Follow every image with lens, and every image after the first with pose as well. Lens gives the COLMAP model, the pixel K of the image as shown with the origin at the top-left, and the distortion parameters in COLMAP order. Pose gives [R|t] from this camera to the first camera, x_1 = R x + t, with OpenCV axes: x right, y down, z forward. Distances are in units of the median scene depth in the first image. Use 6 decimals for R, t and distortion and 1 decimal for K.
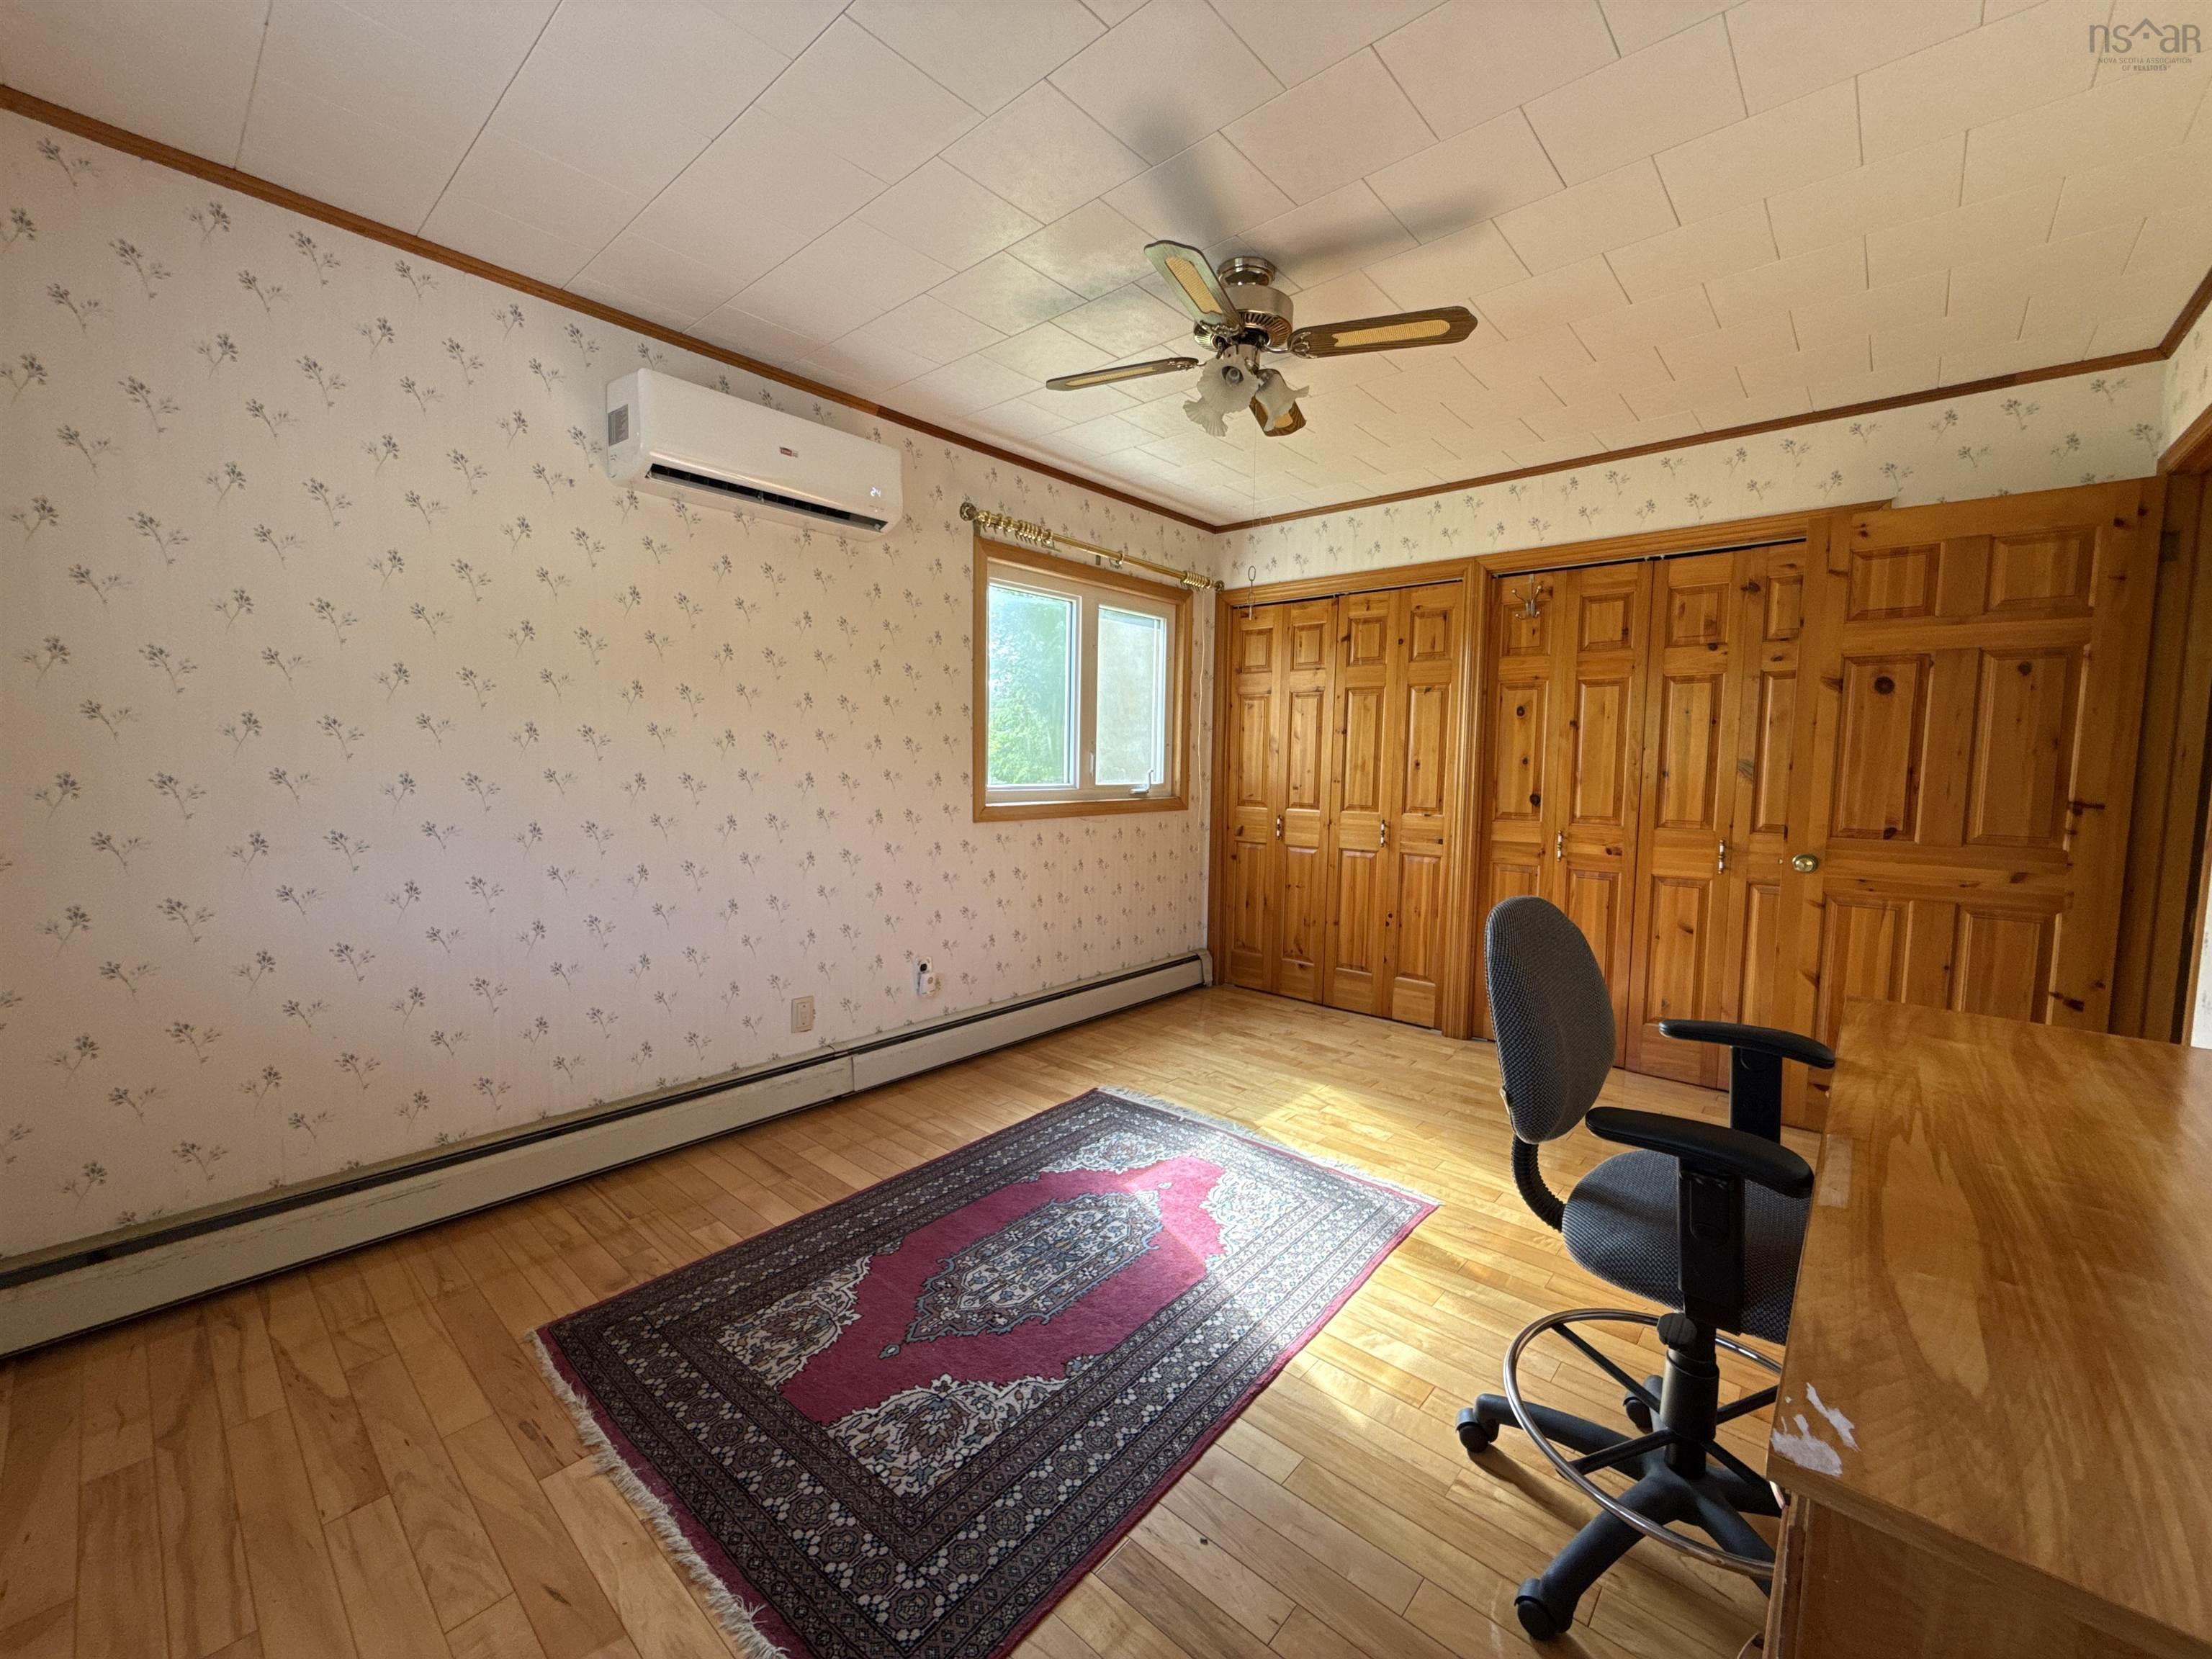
lens RADIAL K [[878.4, 0, 1106.0], [0, 878.4, 829.5], [0, 0, 1]] dist [0.007973, -0.000052]
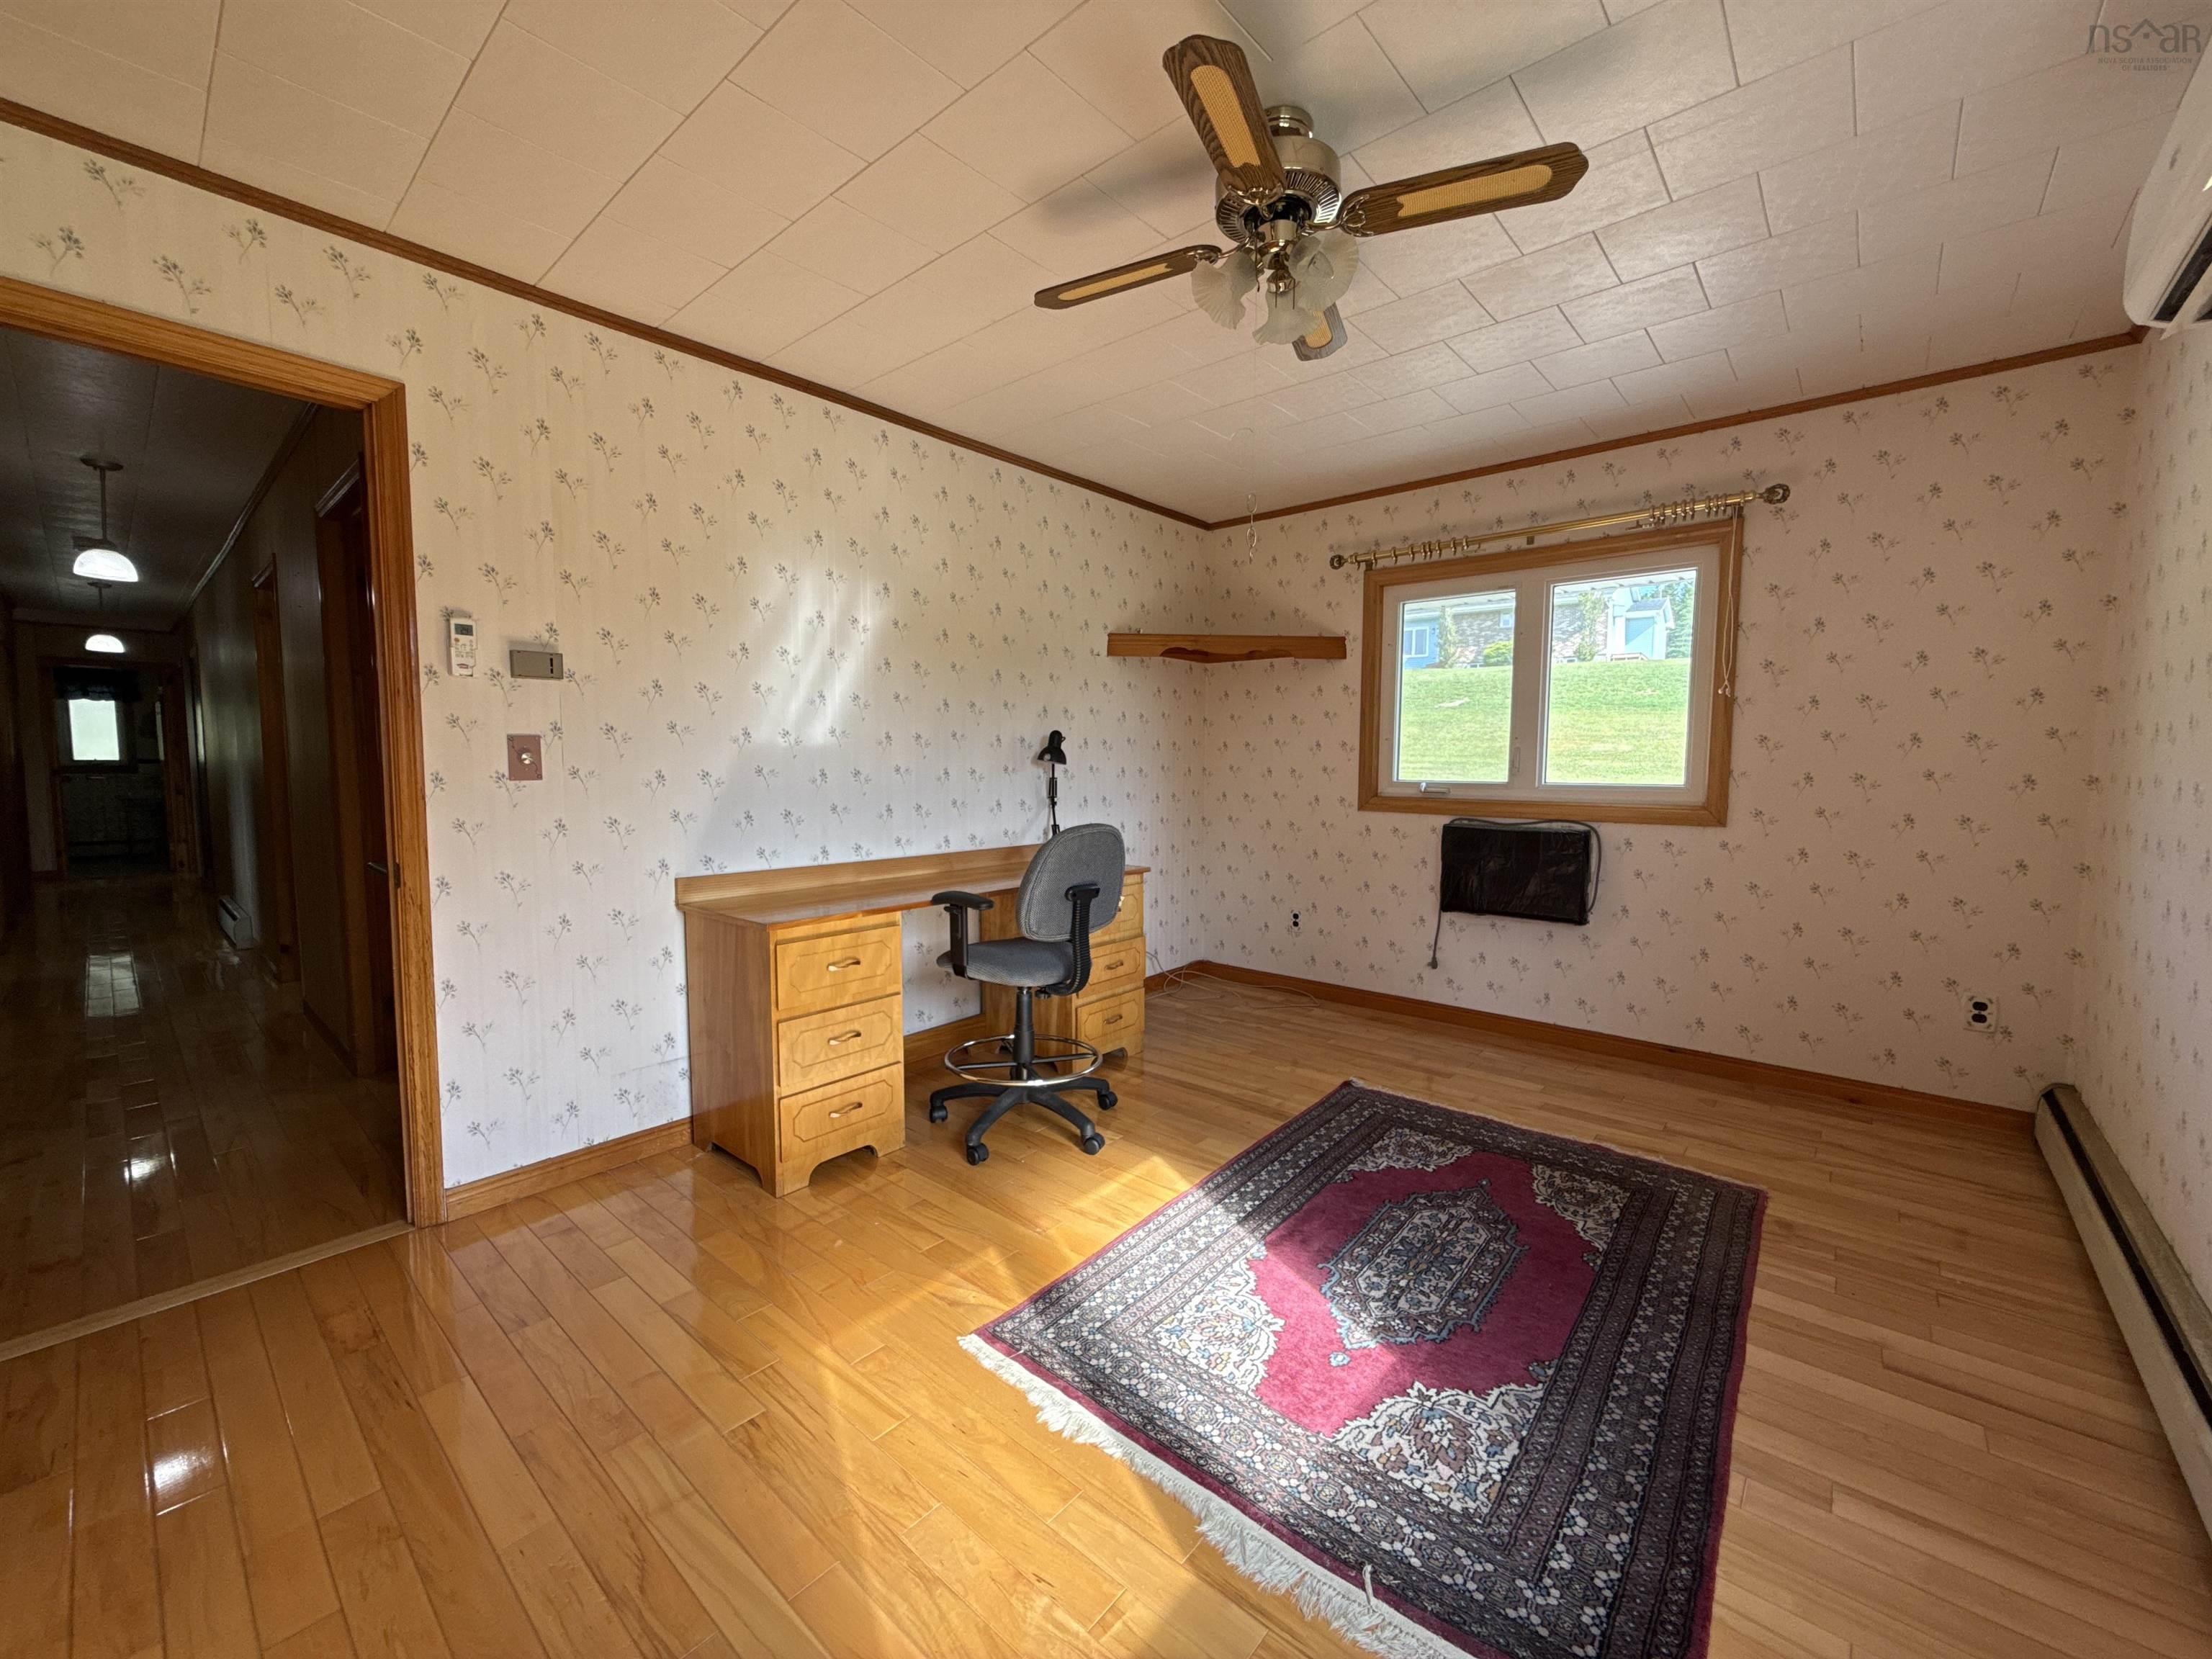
lens RADIAL K [[881.9, 0, 1104.7], [0, 881.9, 828.1], [0, 0, 1]] dist [-0.000287, -0.000257]
pose [[-0.999772, -0.018341, -0.010928, 0.270336], [-0.019845, 0.987091, 0.158927, -0.118047], [0.007872, 0.159108, -0.987230, 1.633686]]
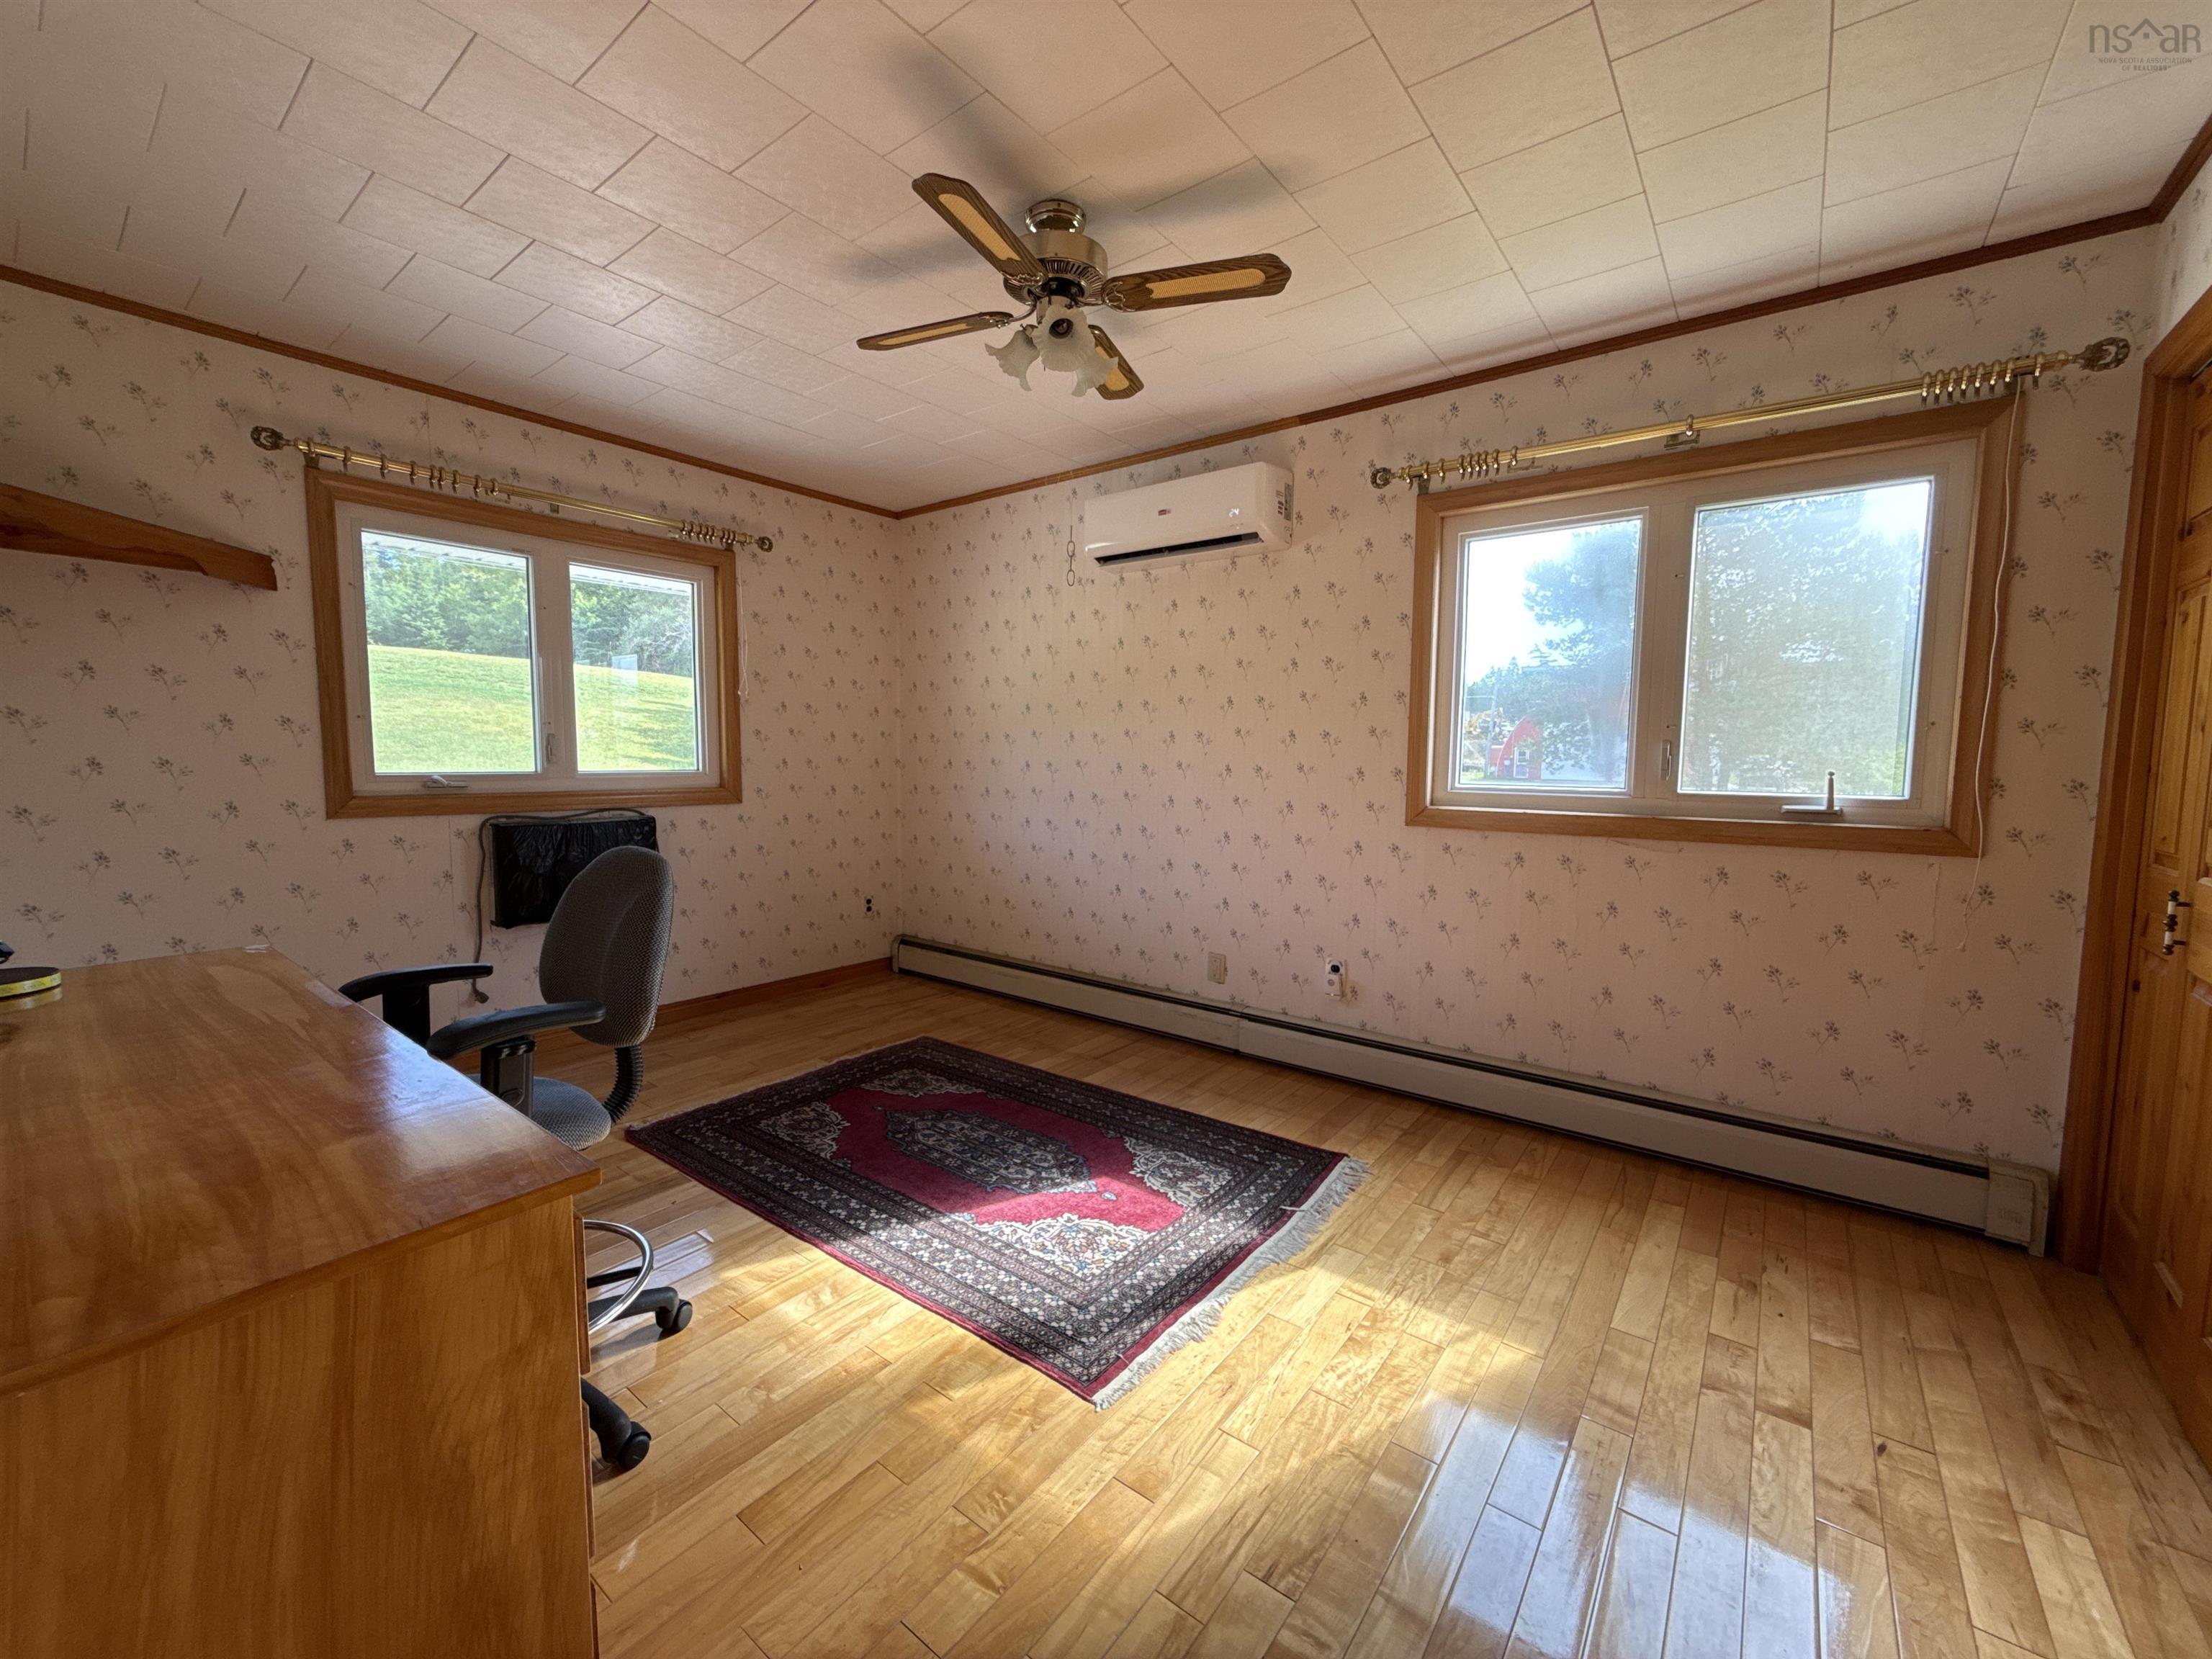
lens RADIAL K [[881.9, 0, 1104.7], [0, 881.9, 828.1], [0, 0, 1]] dist [-0.000287, -0.000257]
pose [[0.067504, 0.068876, -0.995339, 0.987987], [-0.090848, 0.993894, 0.062615, -0.046078], [0.993574, 0.086198, 0.073349, 0.899564]]
